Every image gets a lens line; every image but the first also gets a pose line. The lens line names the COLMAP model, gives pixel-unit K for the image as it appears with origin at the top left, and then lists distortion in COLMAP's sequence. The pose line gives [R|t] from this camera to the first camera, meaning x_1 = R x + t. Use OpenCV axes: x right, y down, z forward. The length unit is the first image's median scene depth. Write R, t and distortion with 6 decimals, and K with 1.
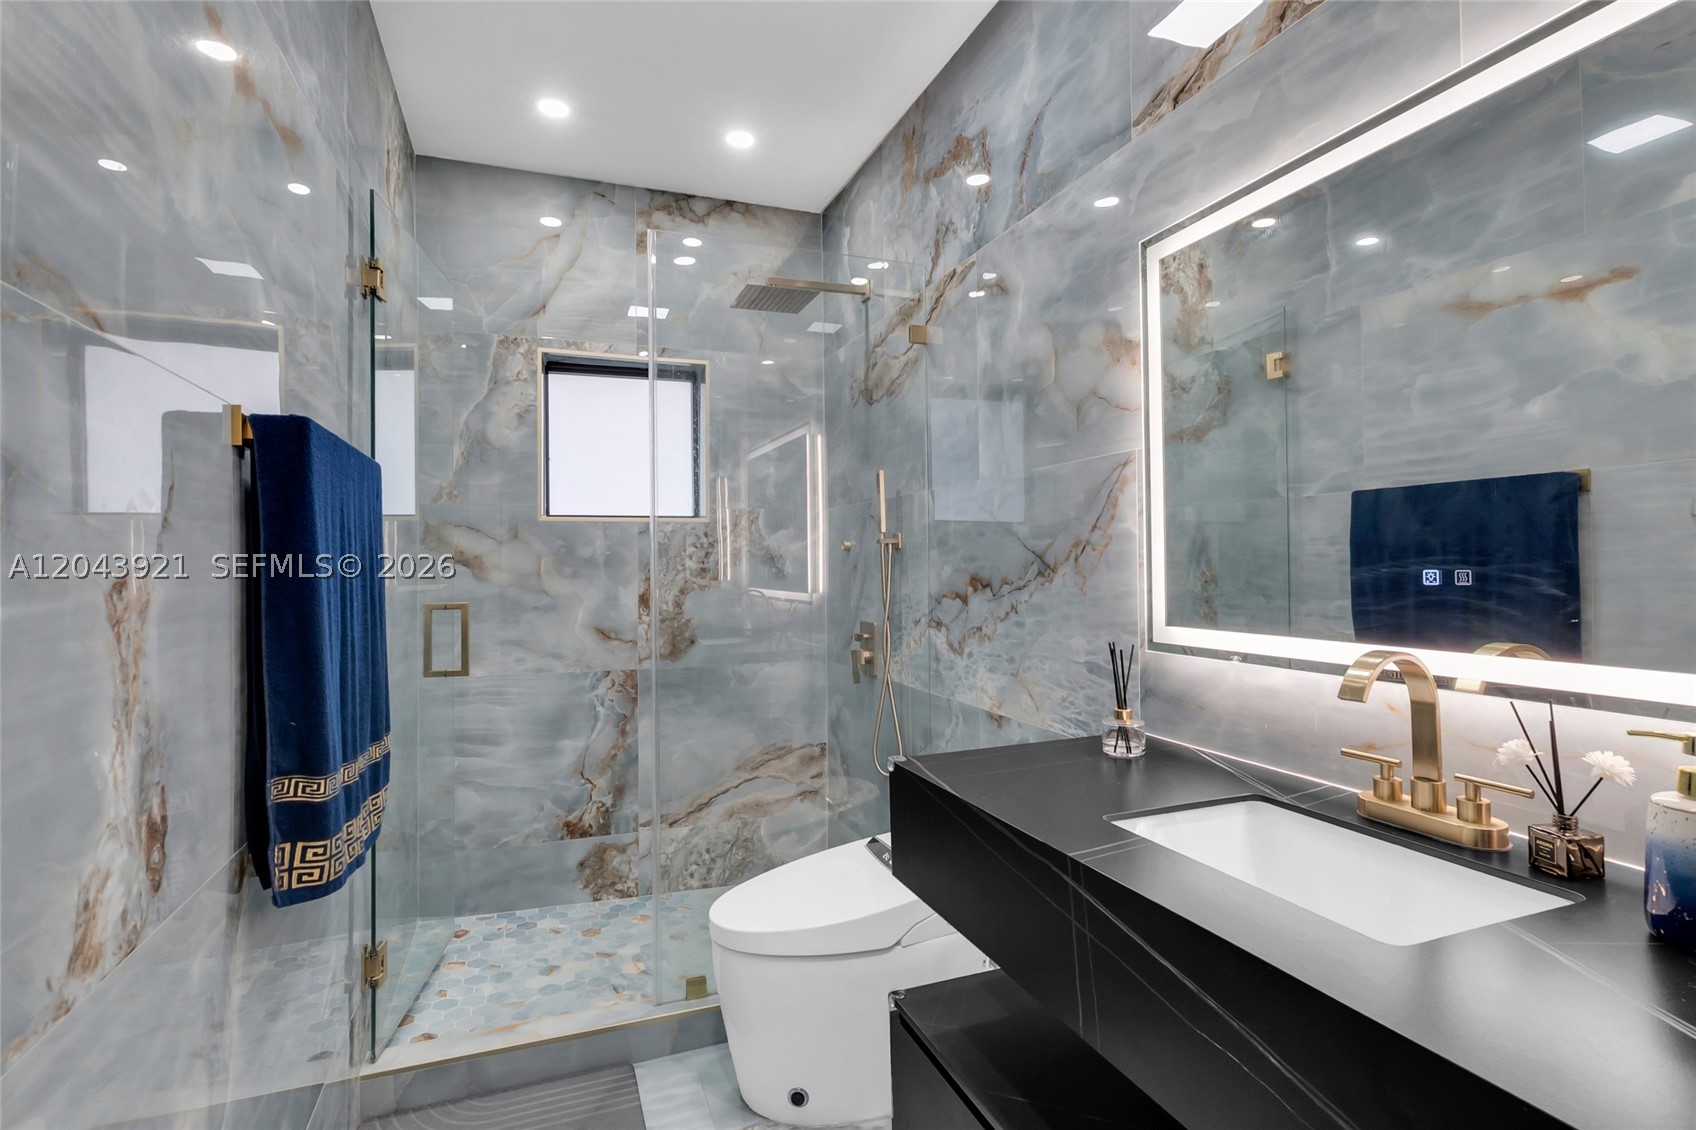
lens RADIAL K [[823.1, 0, 845.6], [0, 823.1, 566.9], [0, 0, 1]] dist [-0.004184, -0.000503]
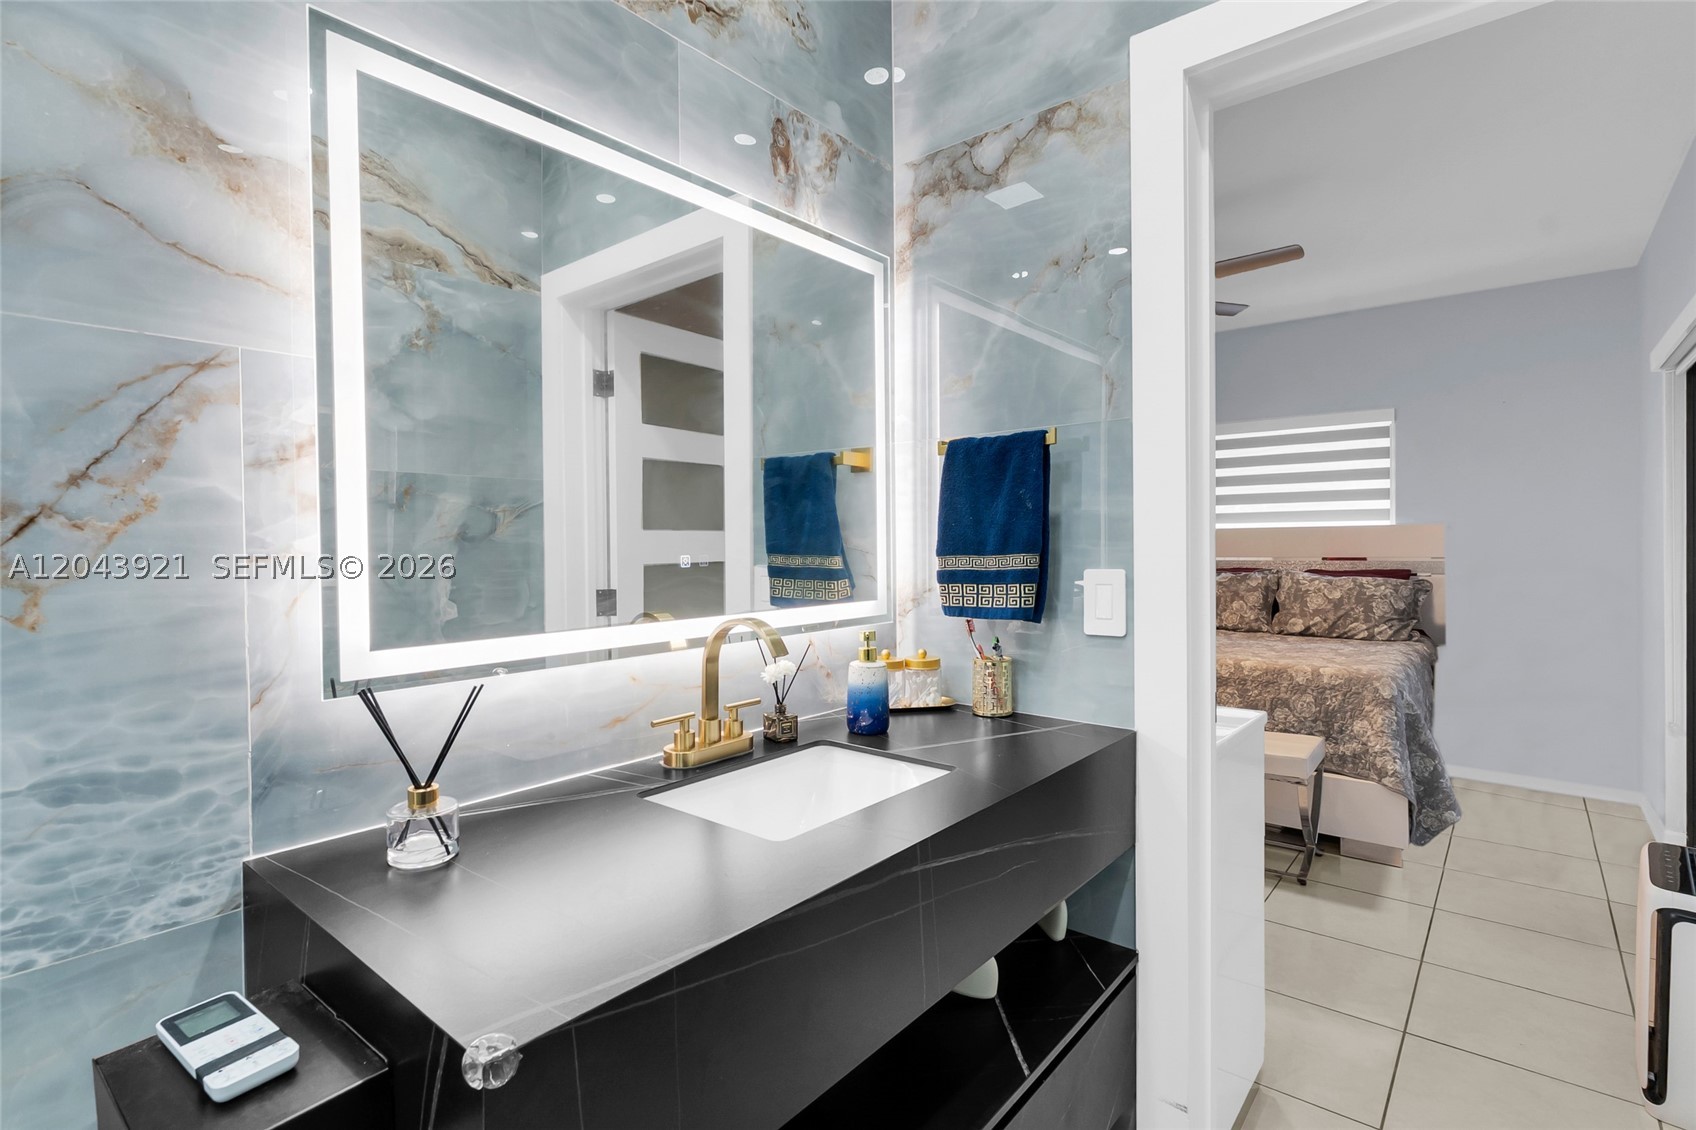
lens RADIAL K [[823.1, 0, 837.4], [0, 823.1, 551.2], [0, 0, 1]] dist [-0.004184, -0.000503]
pose [[-0.493520, 0.004128, 0.869725, -0.337673], [0.016093, 0.999861, 0.004386, -0.003103], [-0.869585, 0.016161, -0.493518, 0.977511]]
